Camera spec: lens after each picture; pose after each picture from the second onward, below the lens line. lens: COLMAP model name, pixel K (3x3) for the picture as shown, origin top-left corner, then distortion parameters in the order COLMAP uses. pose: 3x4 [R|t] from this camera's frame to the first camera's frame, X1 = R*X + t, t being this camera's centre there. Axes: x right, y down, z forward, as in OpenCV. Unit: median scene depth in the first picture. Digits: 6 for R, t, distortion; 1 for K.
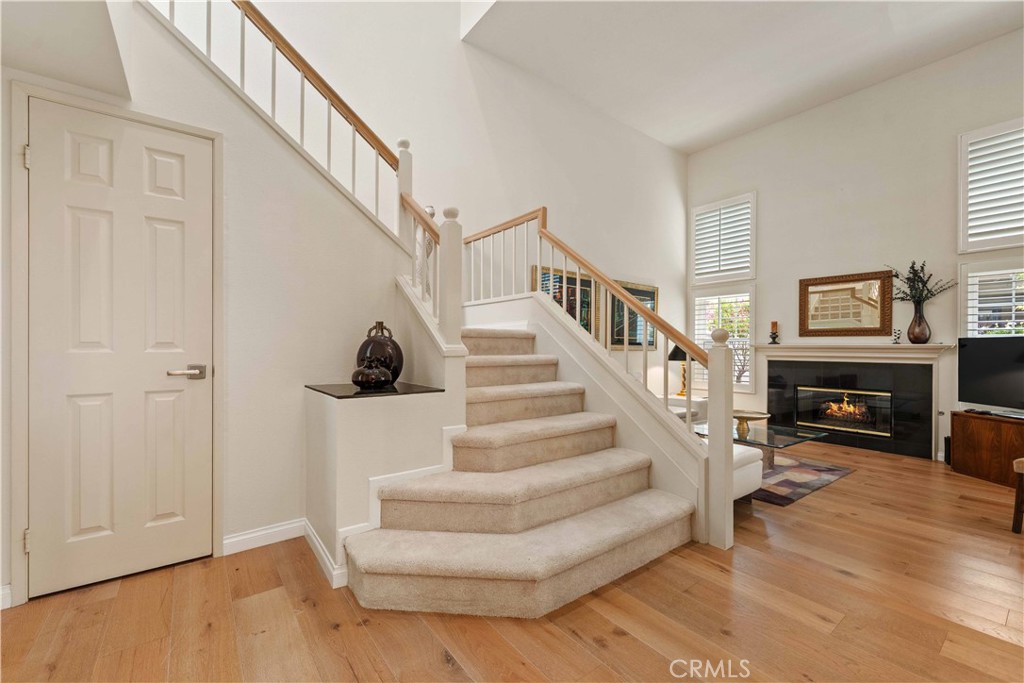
lens RADIAL K [[409.5, 0, 506.6], [0, 409.5, 348.4], [0, 0, 1]] dist [0.001554, 0.000294]
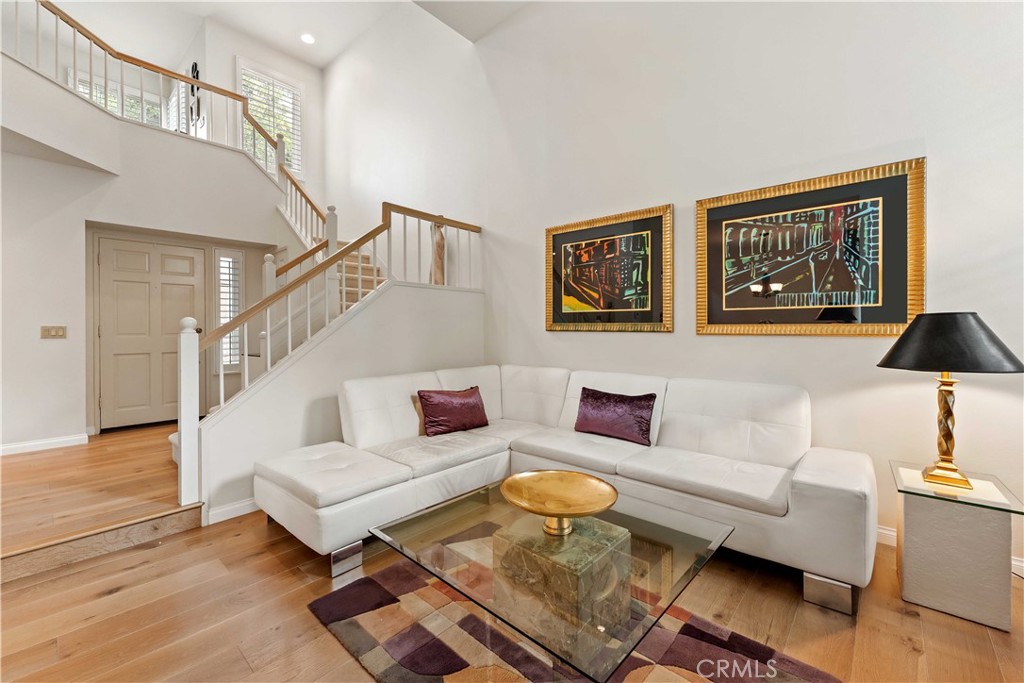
lens RADIAL K [[419.2, 0, 497.9], [0, 419.2, 328.9], [0, 0, 1]] dist [-0.000107, -0.000225]
pose [[0.184216, -0.008018, -0.982853, 0.874165], [0.003064, 0.999967, -0.007584, -0.000443], [0.982881, -0.001614, 0.184234, 0.768706]]
